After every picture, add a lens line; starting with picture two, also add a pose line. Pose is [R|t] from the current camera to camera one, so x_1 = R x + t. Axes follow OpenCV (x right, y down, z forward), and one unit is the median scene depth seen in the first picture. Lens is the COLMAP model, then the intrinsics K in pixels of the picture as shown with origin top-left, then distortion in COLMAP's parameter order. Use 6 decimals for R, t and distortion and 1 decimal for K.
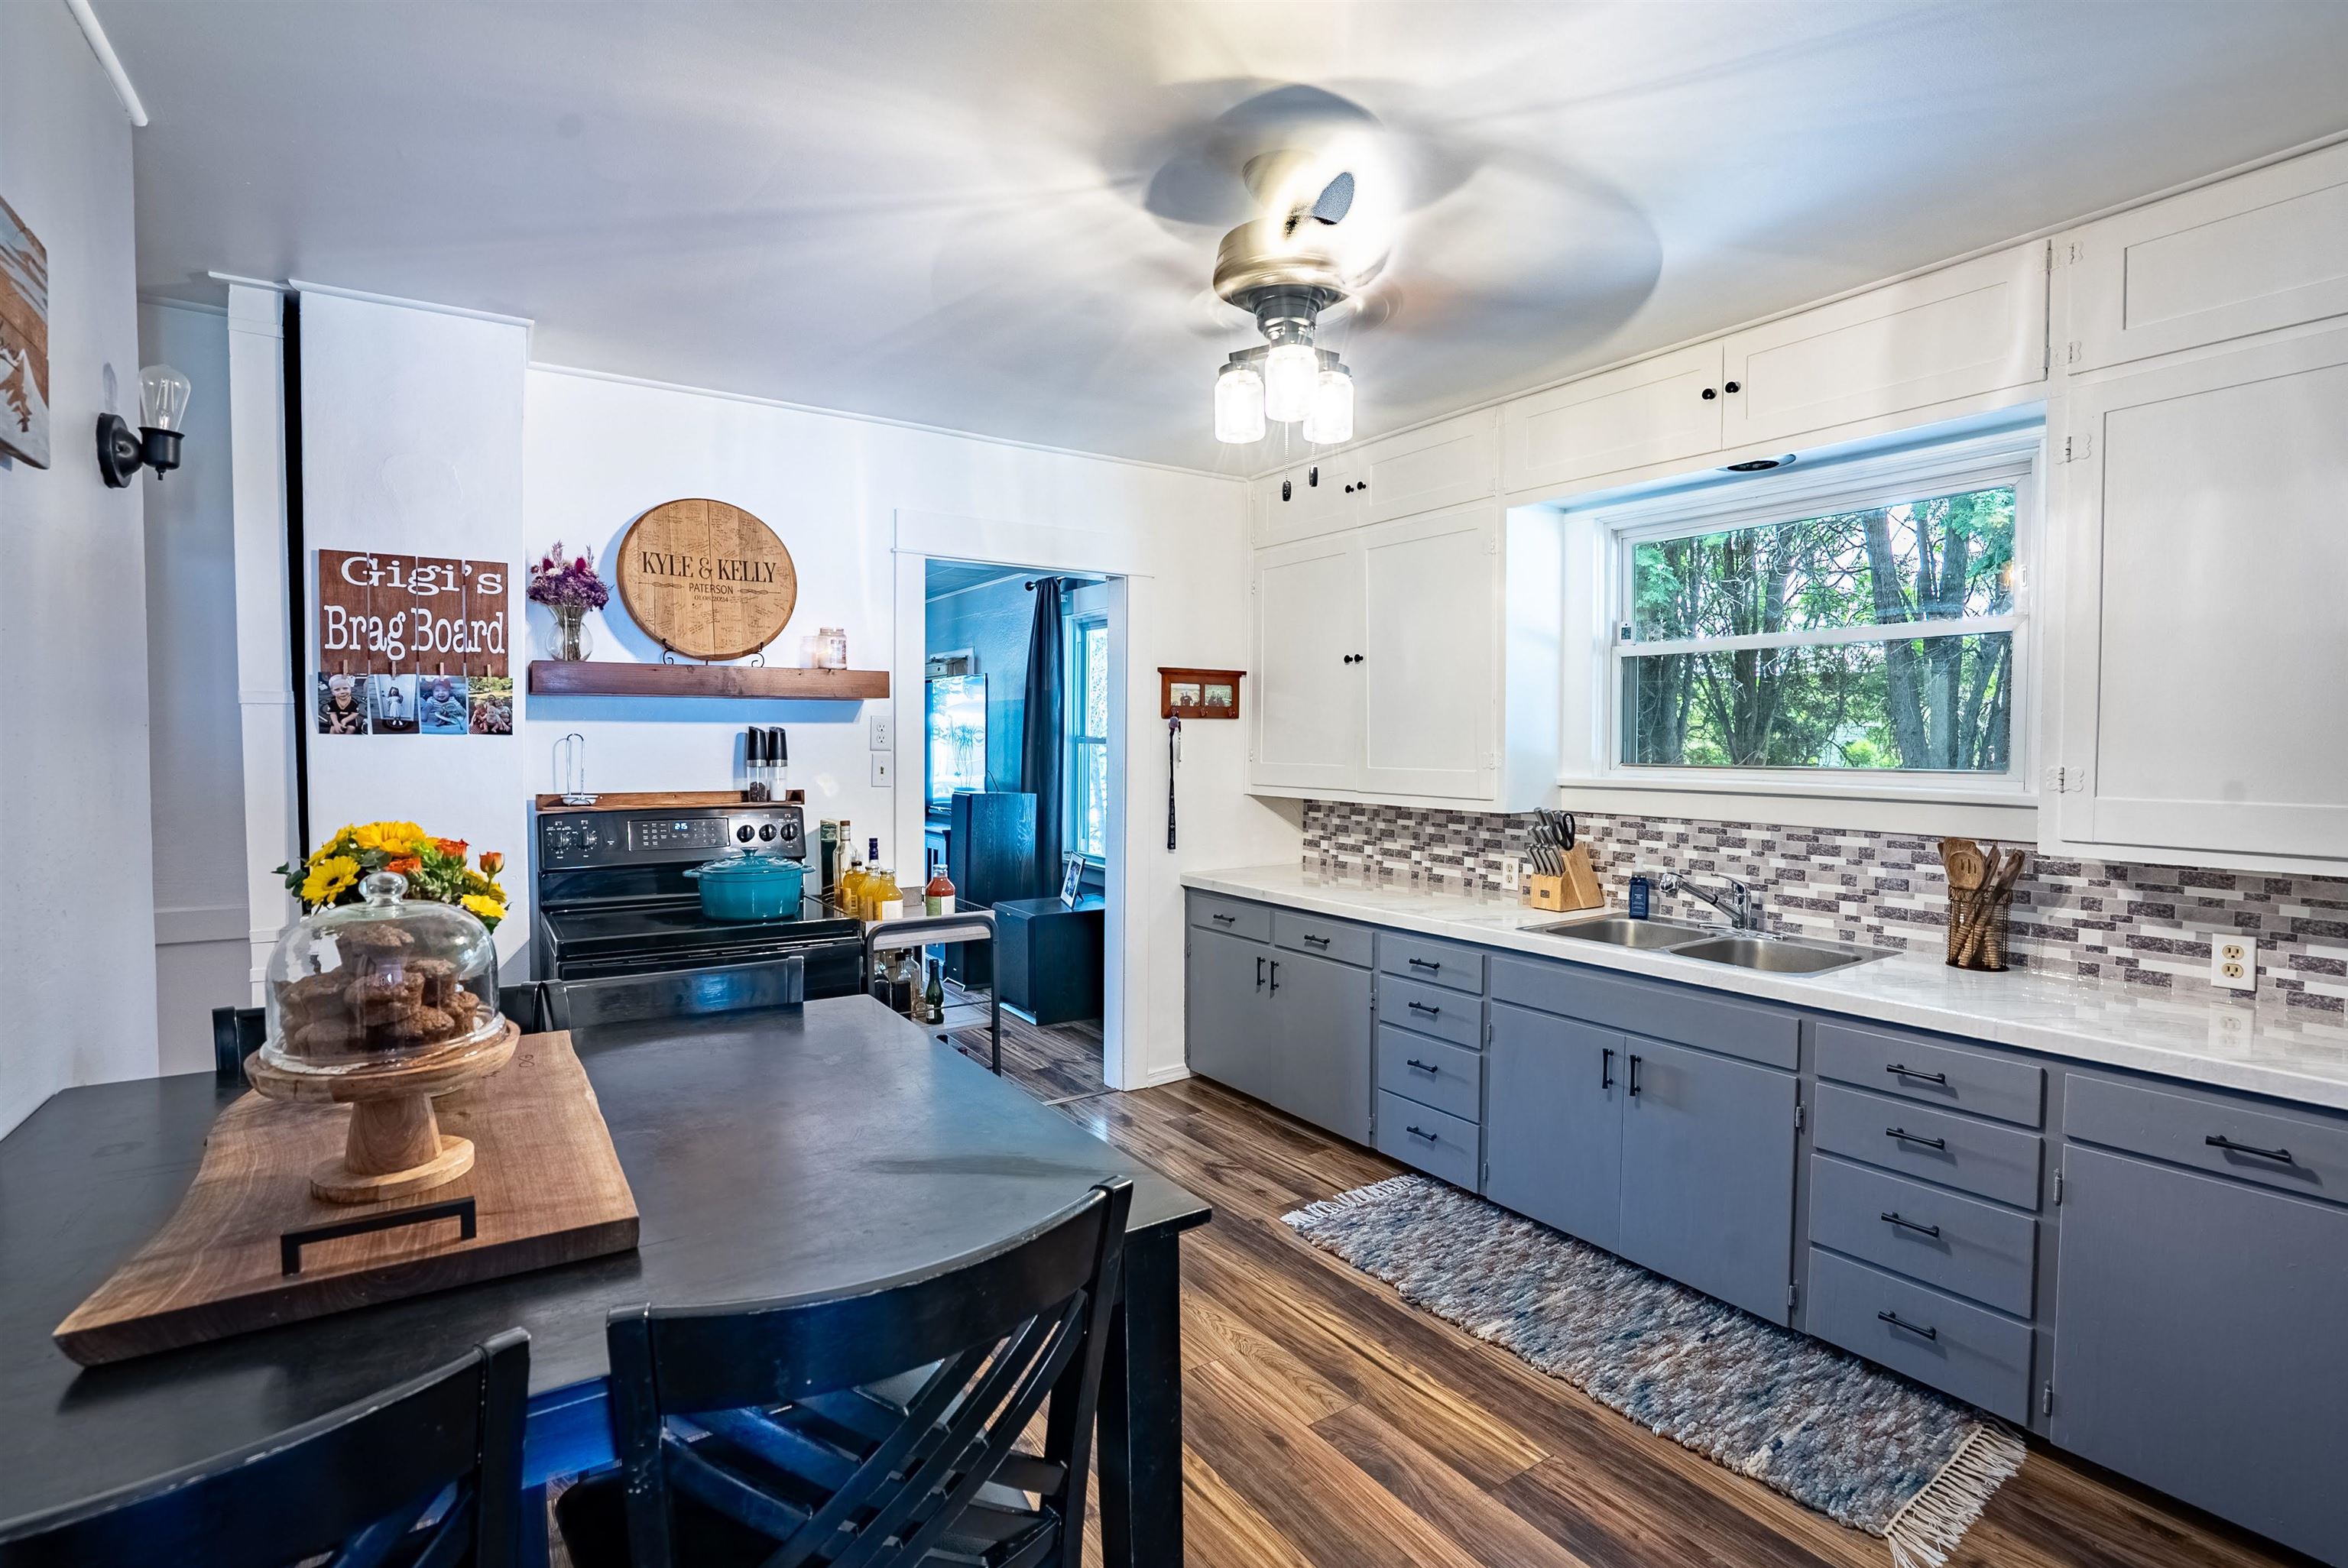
lens RADIAL K [[1089.7, 0, 1174.0], [0, 1089.7, 784.0], [0, 0, 1]] dist [-0.003819, -0.000396]
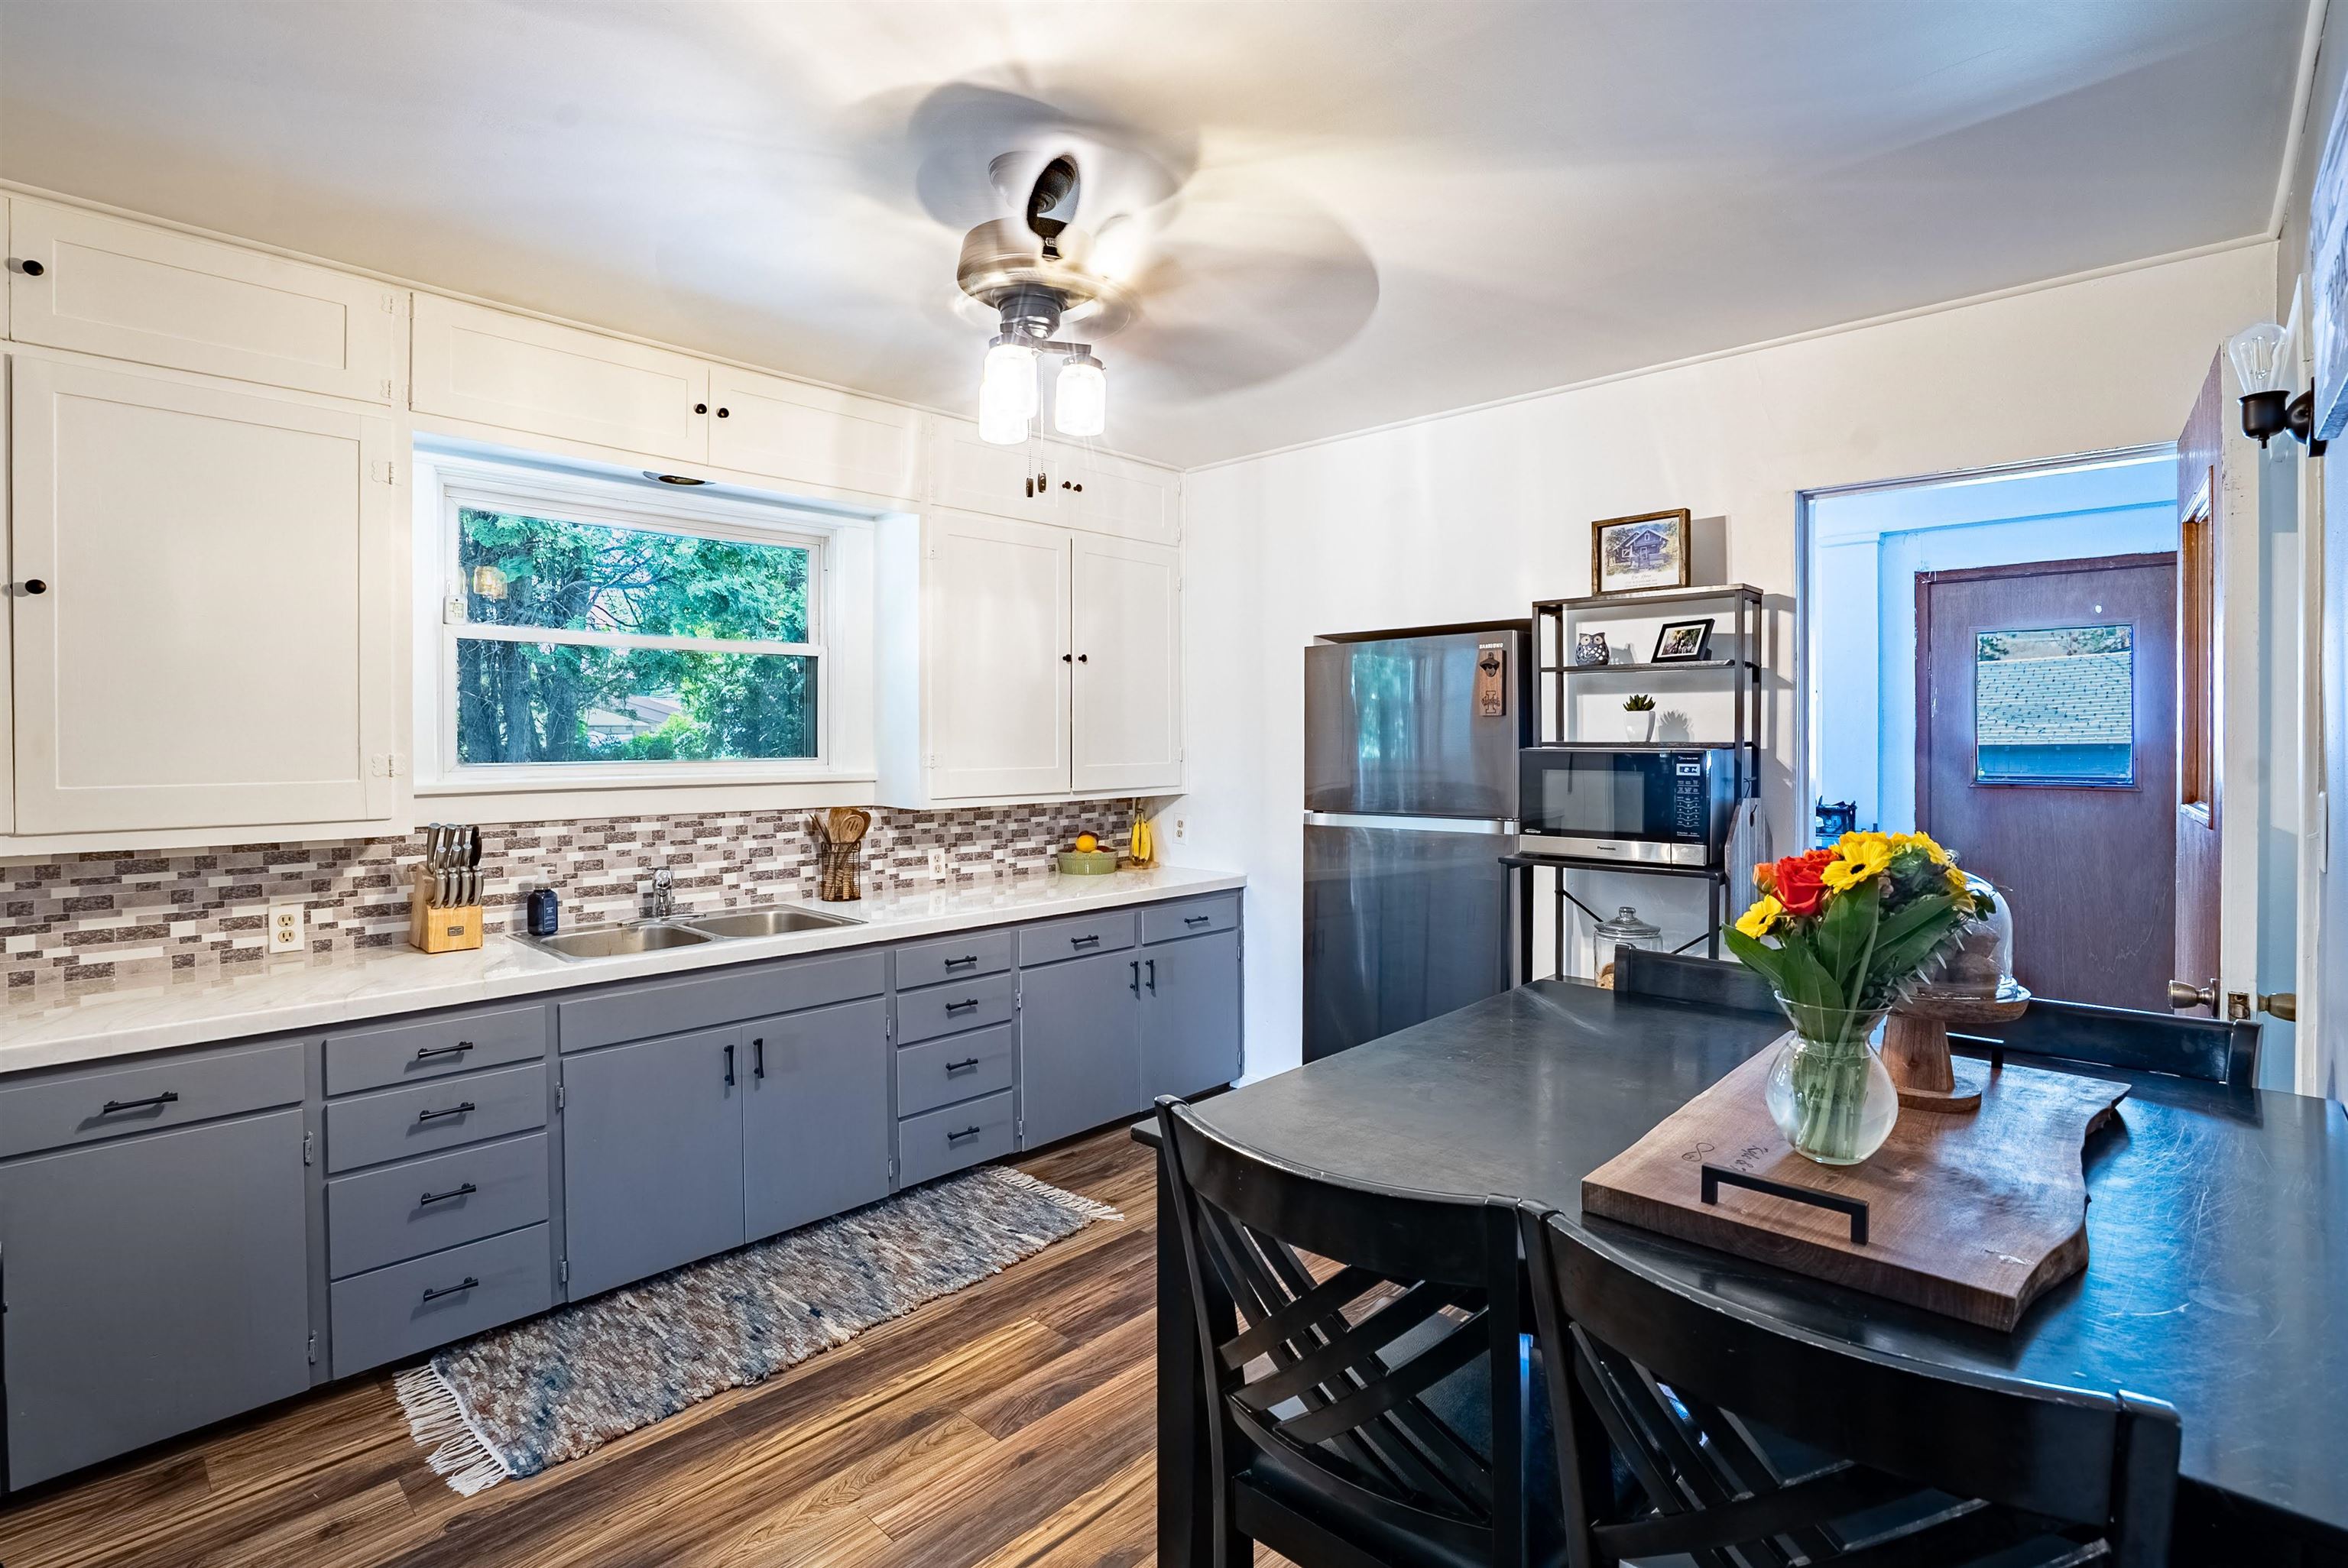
lens RADIAL K [[1118.0, 0, 1236.5], [0, 1118.0, 752.6], [0, 0, 1]] dist [-0.085504, 0.030138]
pose [[-0.249794, -0.029332, 0.967855, -0.668199], [0.028689, 0.998878, 0.037677, -0.051247], [-0.967874, 0.037178, -0.248672, 0.780434]]
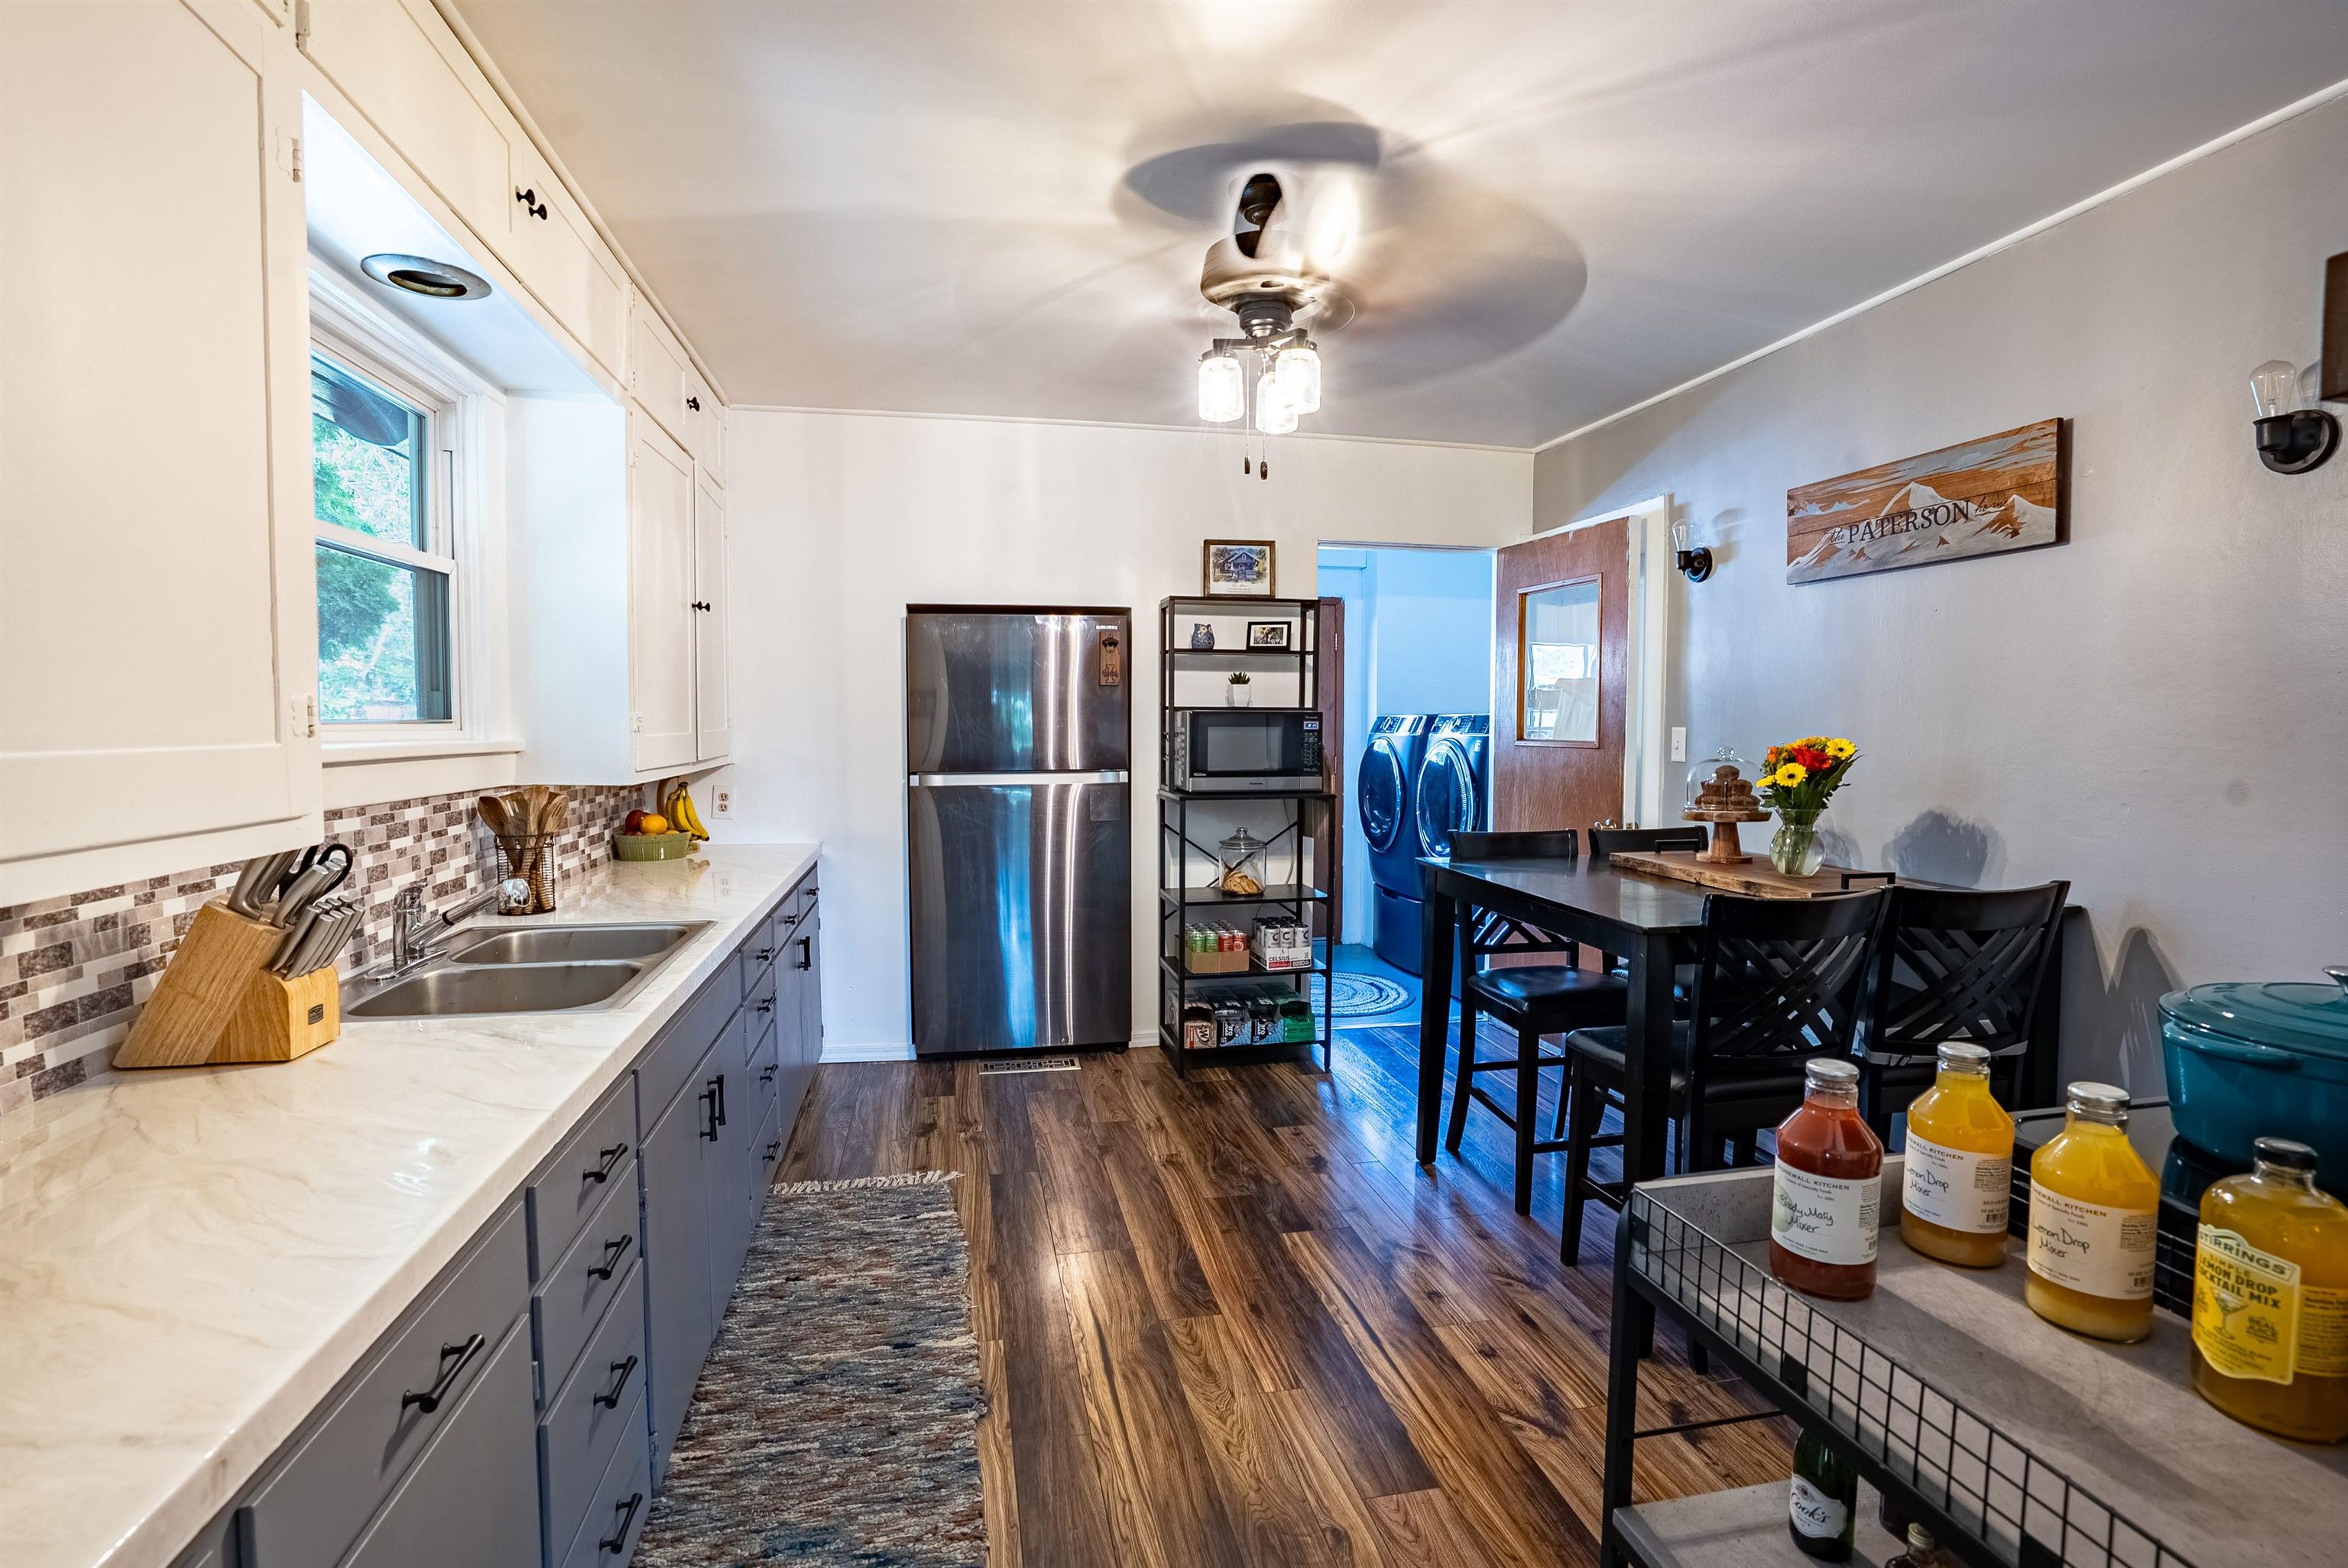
lens RADIAL K [[1089.7, 0, 1174.0], [0, 1089.7, 784.0], [0, 0, 1]] dist [-0.003819, -0.000396]
pose [[-0.925667, -0.039764, 0.376244, -0.178895], [-0.004042, 0.995444, 0.095261, -0.045556], [-0.378318, 0.086659, -0.921610, 1.545043]]
